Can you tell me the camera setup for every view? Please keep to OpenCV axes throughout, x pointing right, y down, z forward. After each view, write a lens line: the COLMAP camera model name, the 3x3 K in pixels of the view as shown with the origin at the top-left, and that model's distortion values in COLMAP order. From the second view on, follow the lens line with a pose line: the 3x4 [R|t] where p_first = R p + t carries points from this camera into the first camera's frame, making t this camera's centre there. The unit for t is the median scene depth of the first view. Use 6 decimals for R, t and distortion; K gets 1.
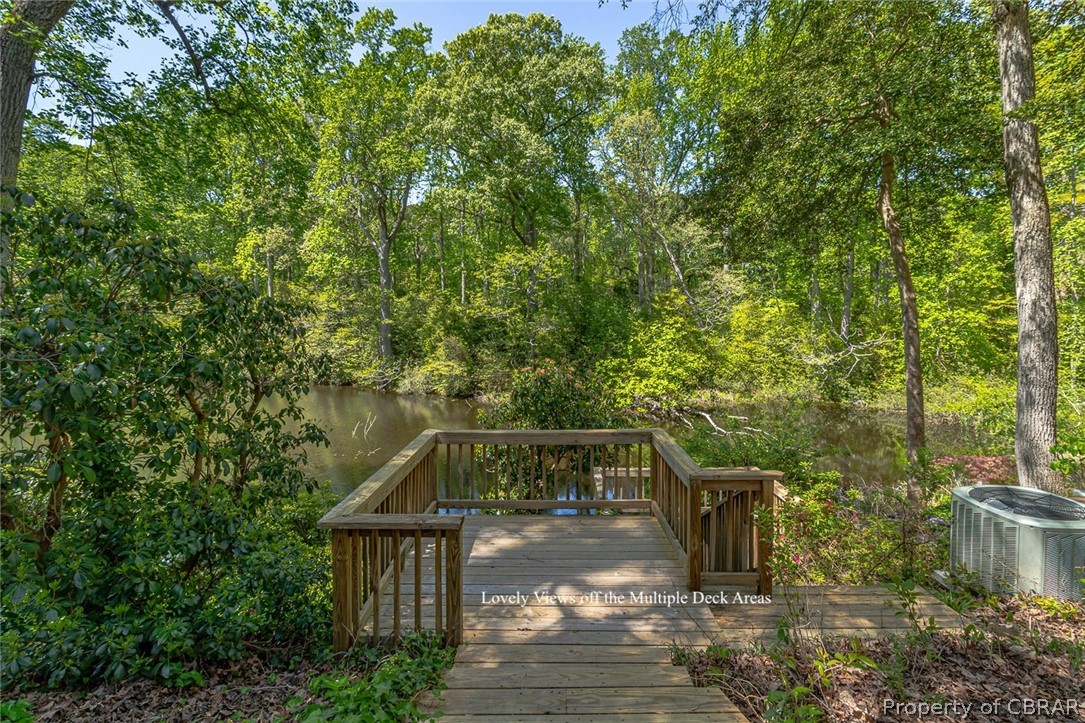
lens RADIAL K [[500.1, 0, 538.1], [0, 500.1, 347.1], [0, 0, 1]] dist [0.002456, -0.000642]
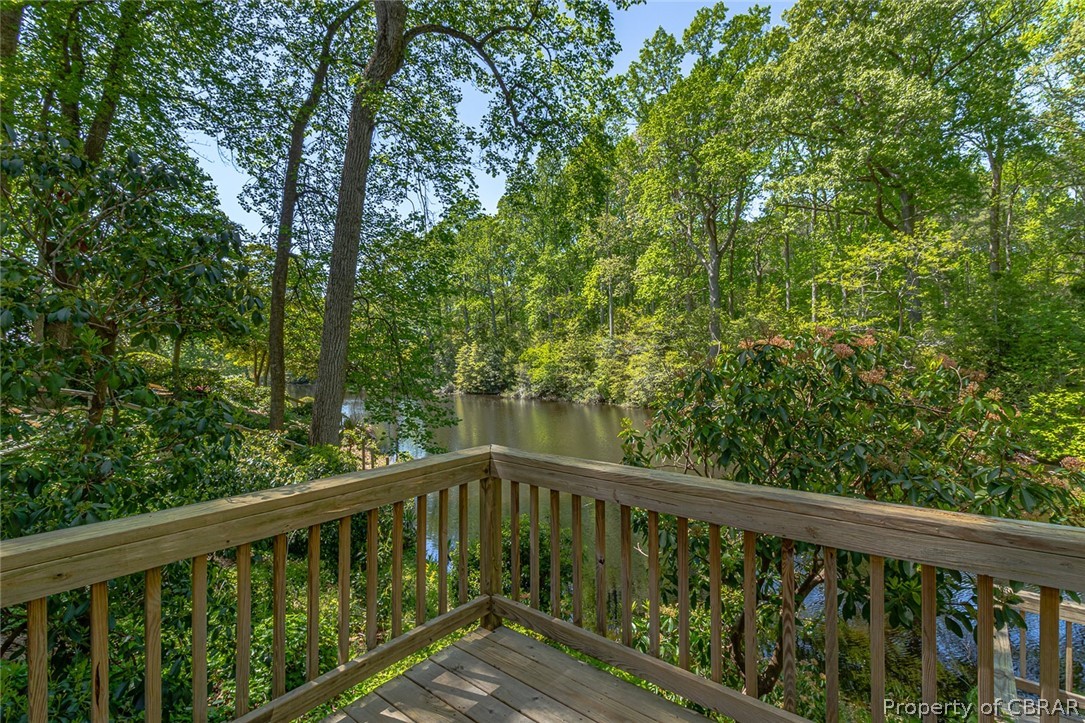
lens RADIAL K [[500.1, 0, 546.9], [0, 500.1, 361.5], [0, 0, 1]] dist [0.002456, -0.000642]
pose [[0.788822, 0.003037, -0.614614, 0.019419], [-0.023598, 0.999400, -0.025347, 0.014065], [0.614168, 0.034498, 0.788421, 0.098907]]
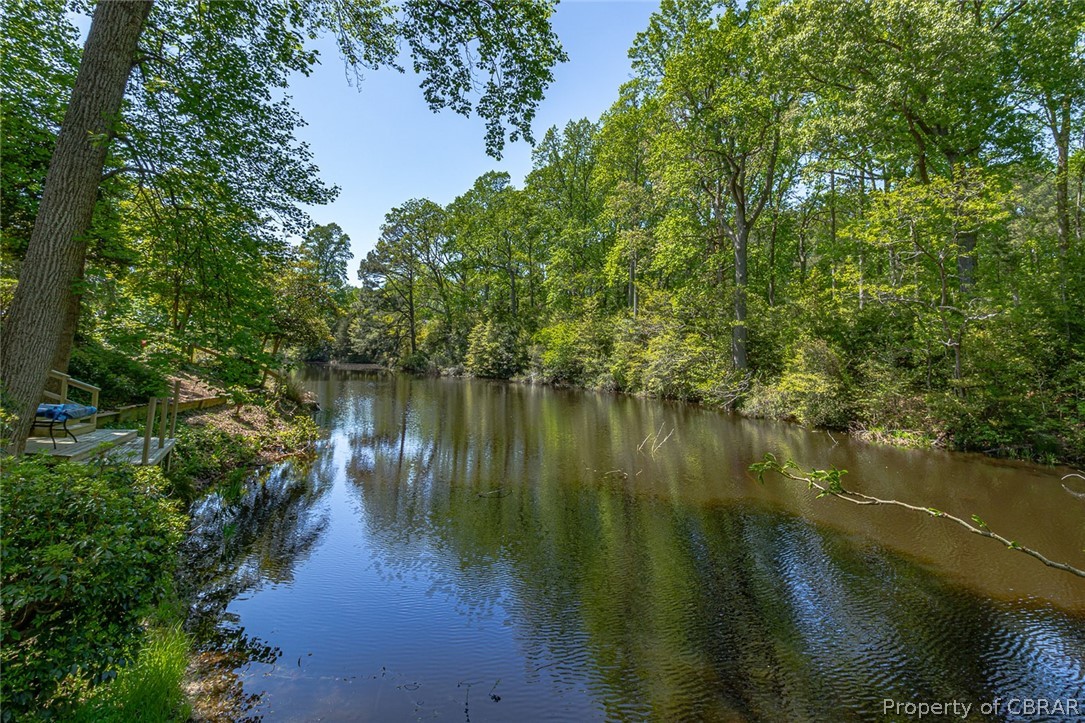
lens RADIAL K [[520.6, 0, 588.4], [0, 520.6, 307.8], [0, 0, 1]] dist [-0.000523, -0.000174]
pose [[0.774040, -0.021530, -0.632771, 0.039811], [-0.073199, 0.989677, -0.123214, 0.047679], [0.628891, 0.141691, 0.764473, 0.237771]]
